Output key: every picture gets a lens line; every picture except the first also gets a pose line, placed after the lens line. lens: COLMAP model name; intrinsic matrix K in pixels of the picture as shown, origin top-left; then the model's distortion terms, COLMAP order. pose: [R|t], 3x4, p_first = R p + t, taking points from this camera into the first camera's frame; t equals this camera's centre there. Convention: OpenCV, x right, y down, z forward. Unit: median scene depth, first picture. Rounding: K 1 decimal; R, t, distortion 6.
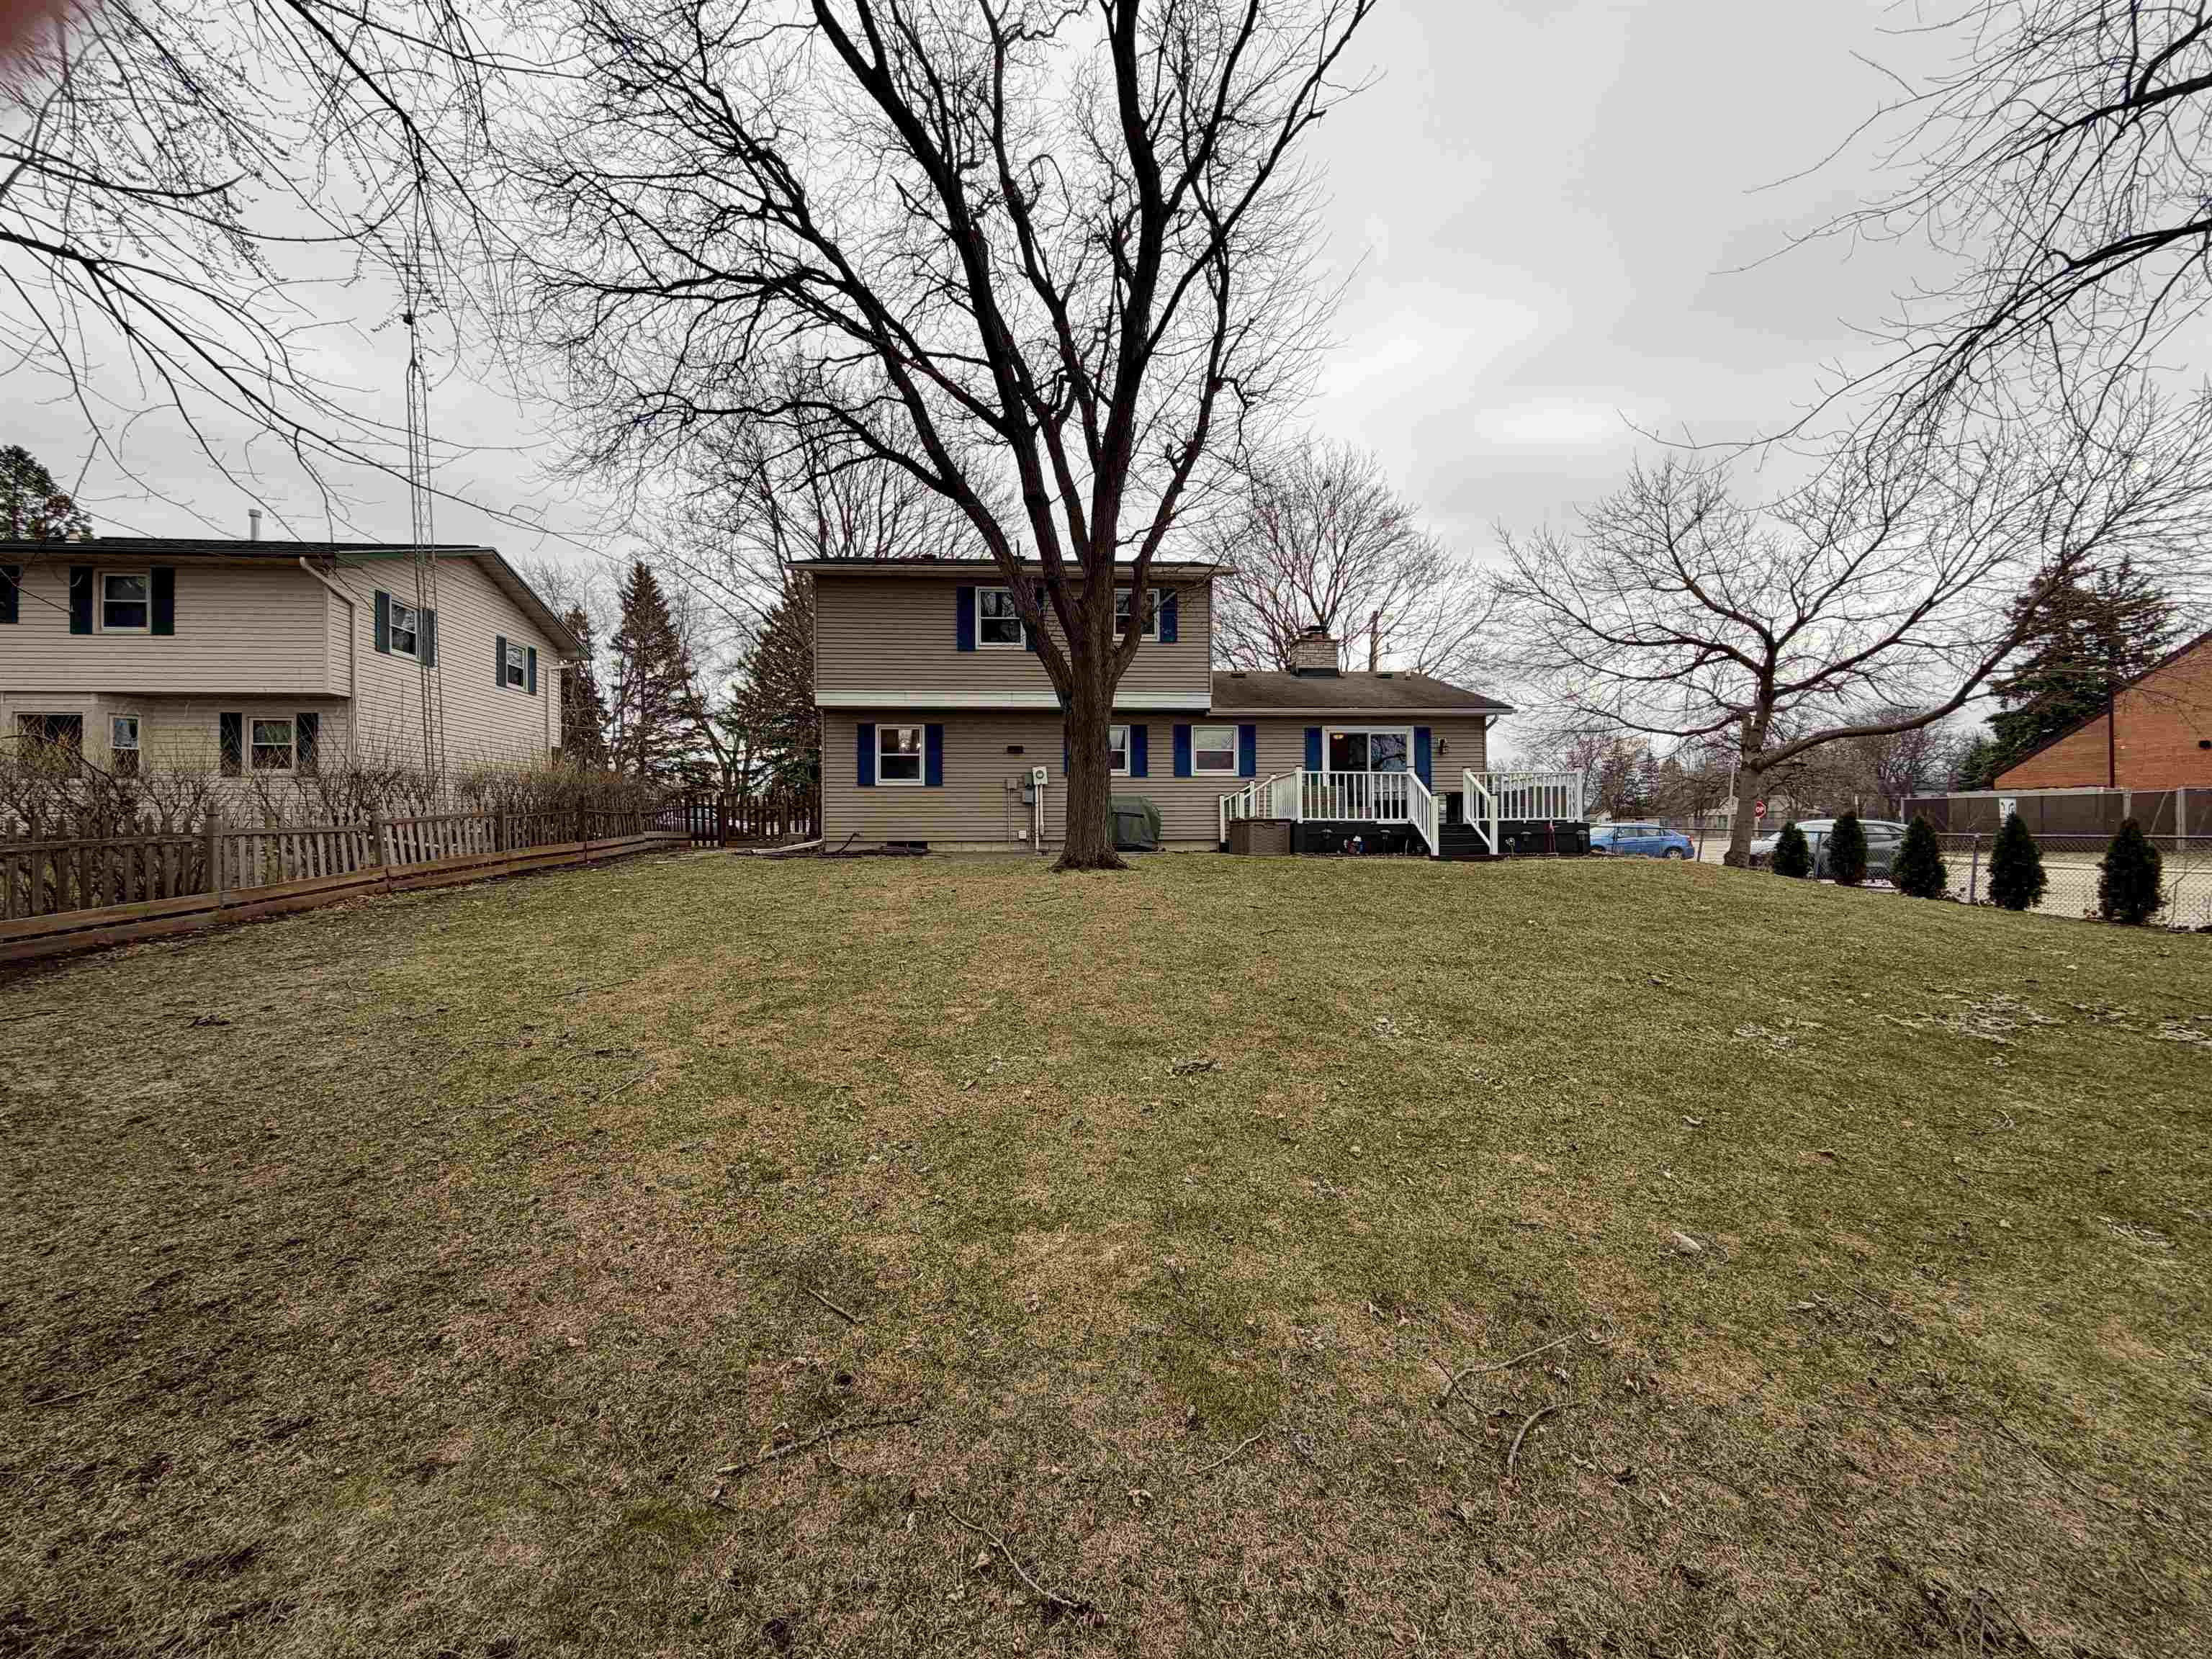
lens RADIAL K [[880.0, 0, 1095.9], [0, 880.0, 828.9], [0, 0, 1]] dist [-0.001582, 0.000583]
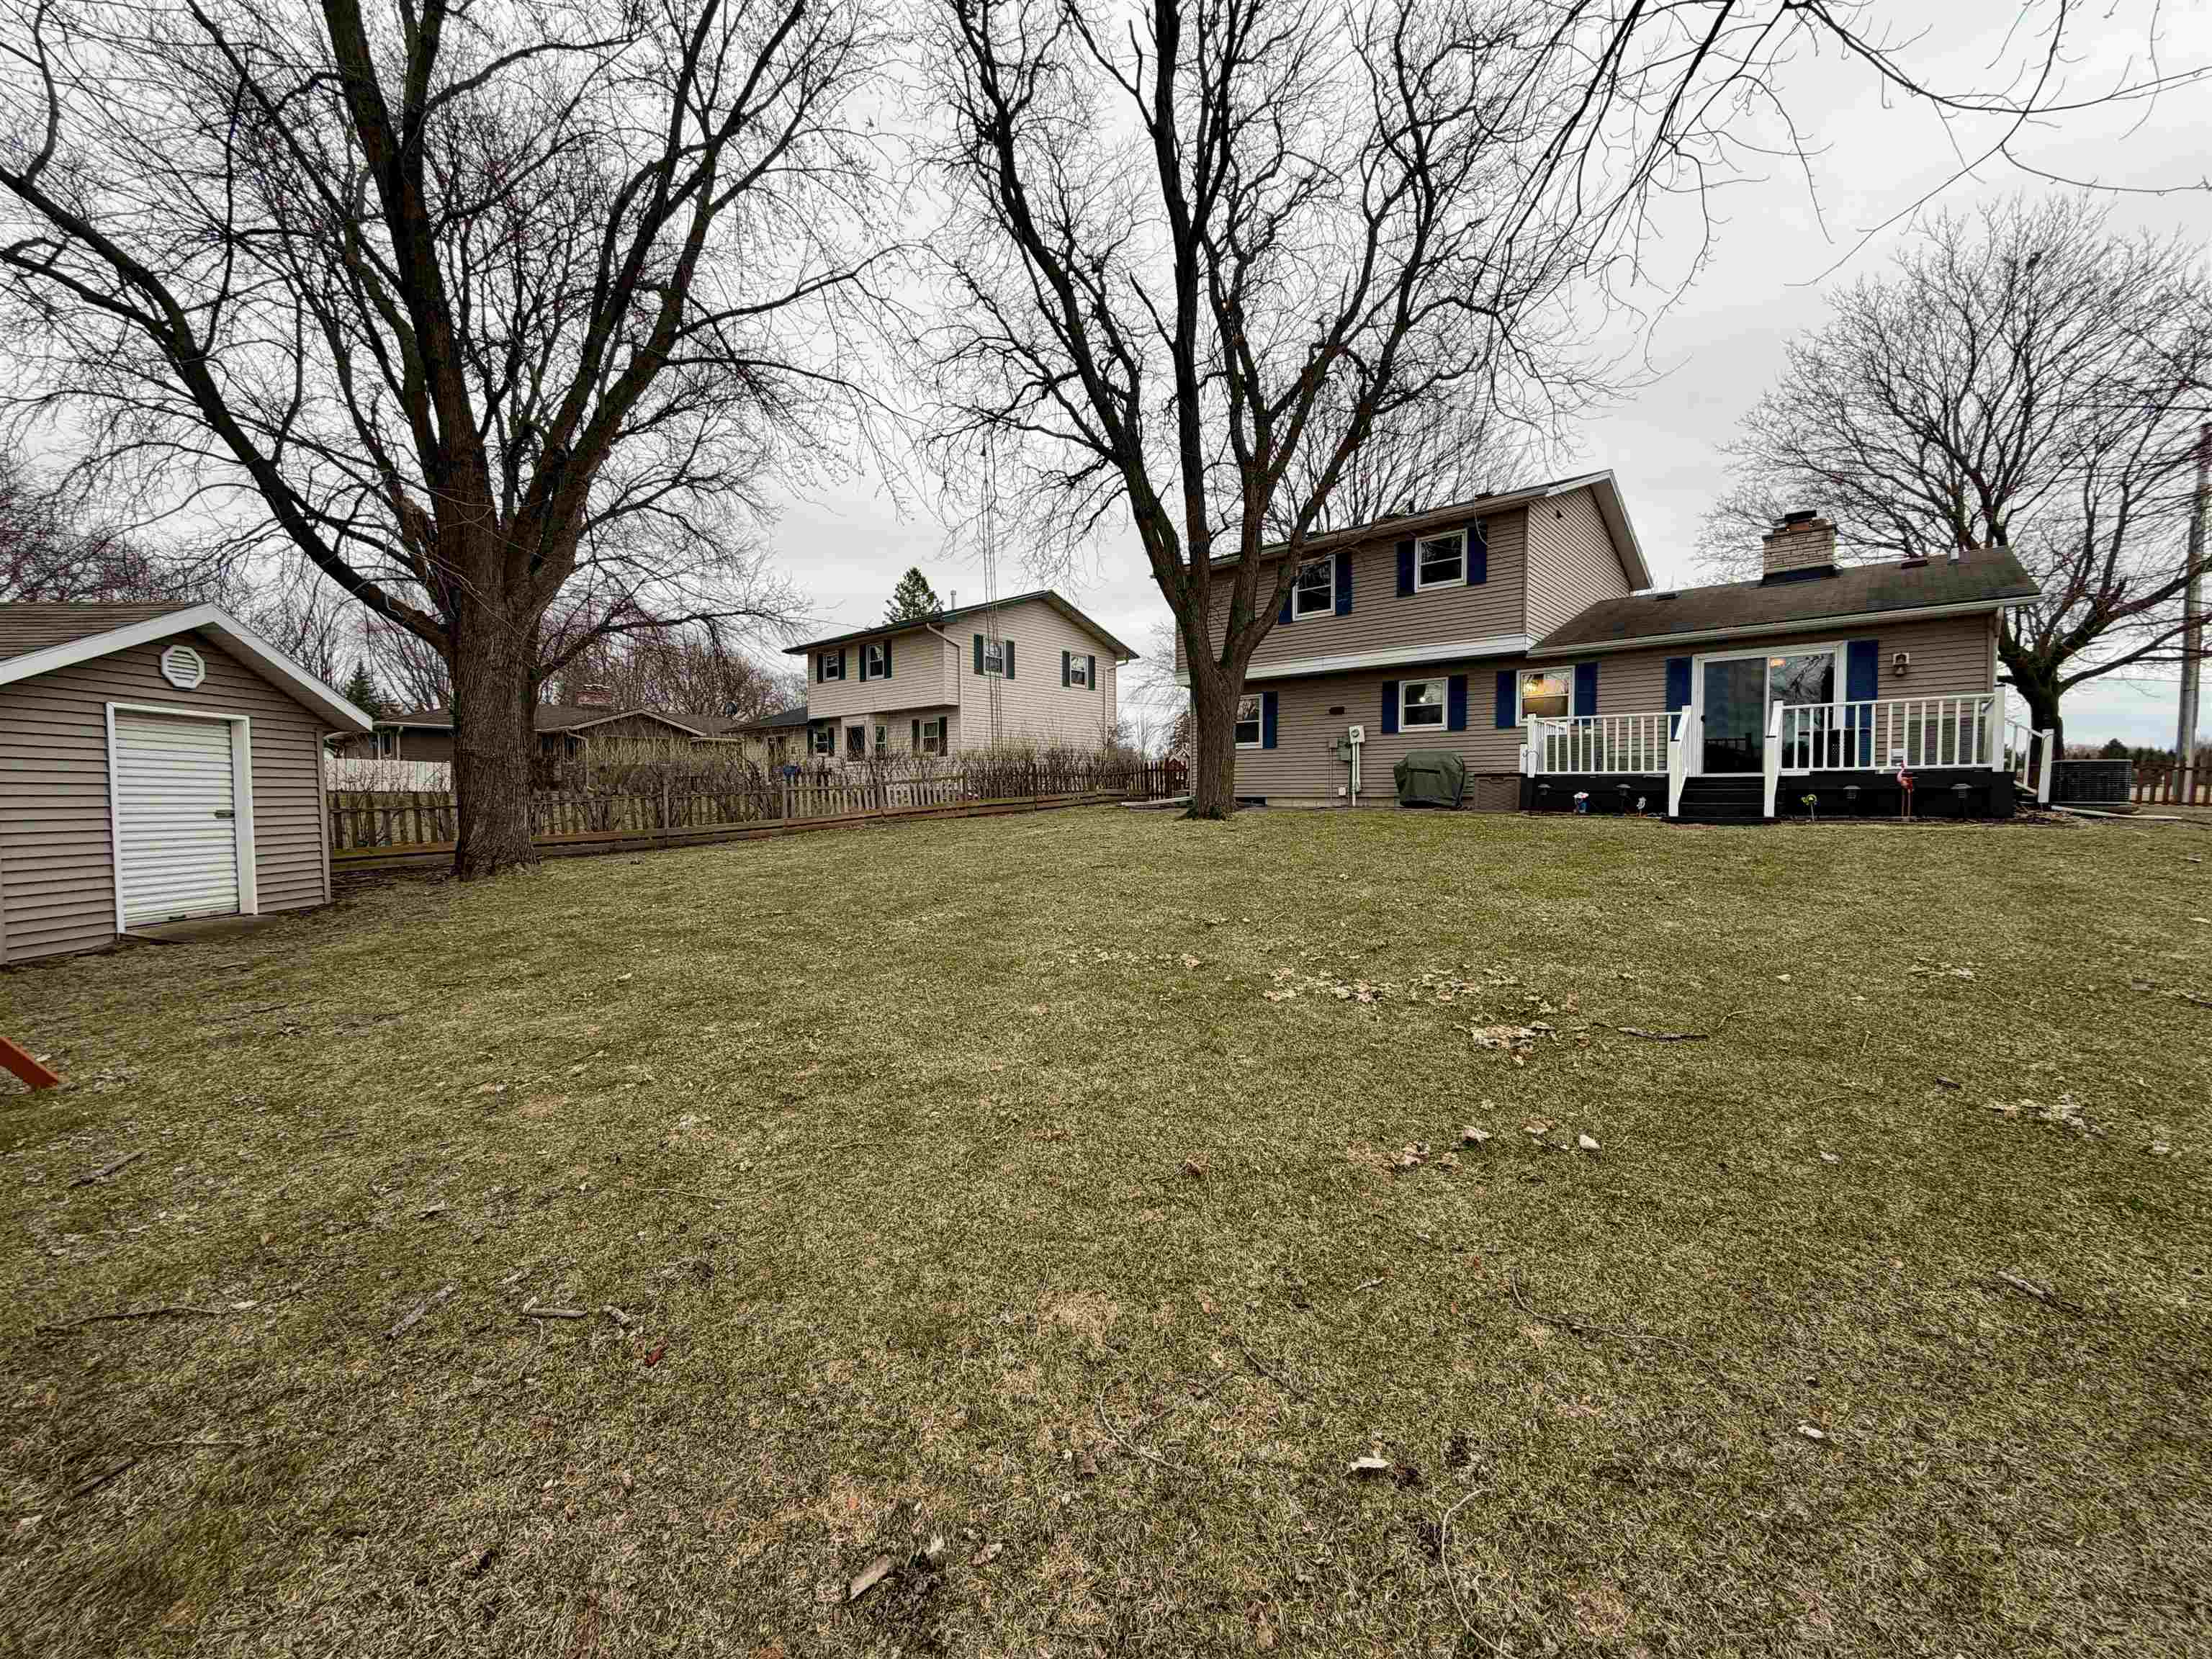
lens RADIAL K [[880.0, 0, 1091.9], [0, 880.0, 831.8], [0, 0, 1]] dist [-0.001582, 0.000583]
pose [[0.694943, 0.033926, -0.718264, 0.470420], [0.001260, 0.998827, 0.048398, 0.003731], [0.719064, -0.034538, 0.694085, 0.046344]]
